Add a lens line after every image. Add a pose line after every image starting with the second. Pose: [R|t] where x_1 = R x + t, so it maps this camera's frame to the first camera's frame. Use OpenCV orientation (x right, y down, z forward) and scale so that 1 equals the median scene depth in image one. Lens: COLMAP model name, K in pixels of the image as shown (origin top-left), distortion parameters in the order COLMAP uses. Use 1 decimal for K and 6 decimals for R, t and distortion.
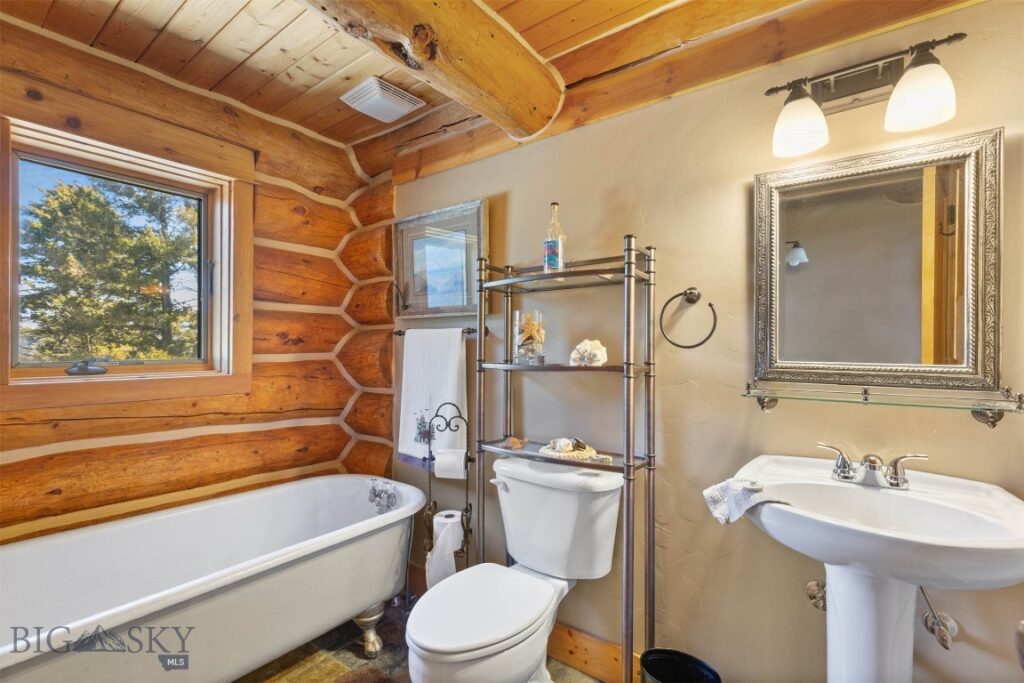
lens RADIAL K [[461.6, 0, 513.1], [0, 461.6, 348.0], [0, 0, 1]] dist [0.003630, -0.000144]
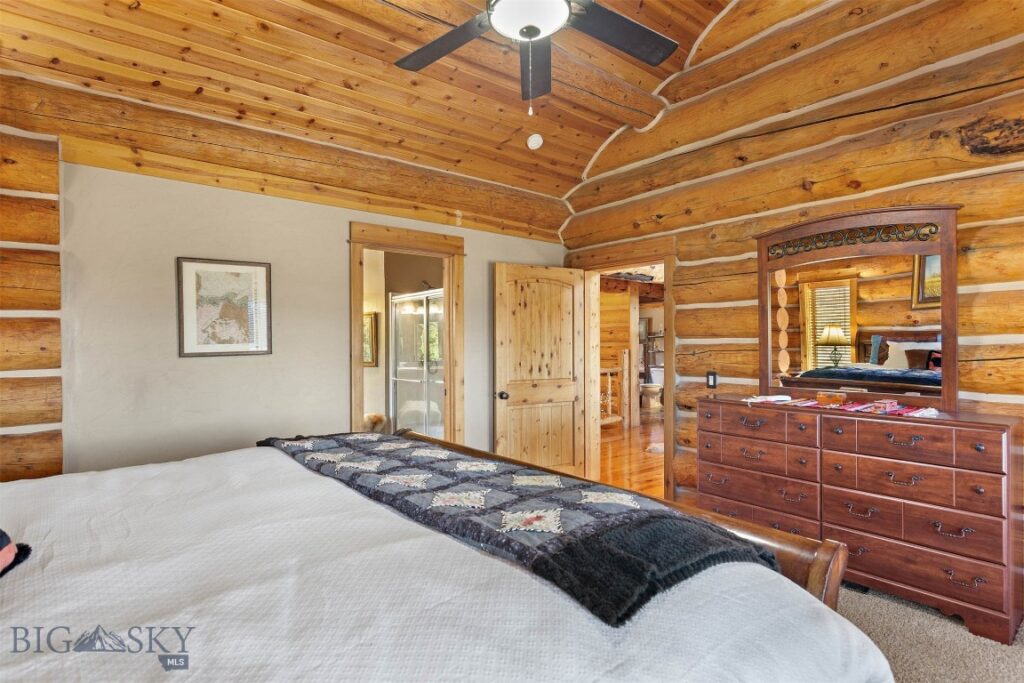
lens RADIAL K [[522.0, 0, 515.9], [0, 522.0, 351.8], [0, 0, 1]] dist [-0.000262, 0.000091]
pose [[0.971276, -0.006757, -0.237858, -0.111110], [0.009821, 0.999883, 0.011699, -0.044632], [0.237752, -0.013699, 0.971229, -5.328237]]
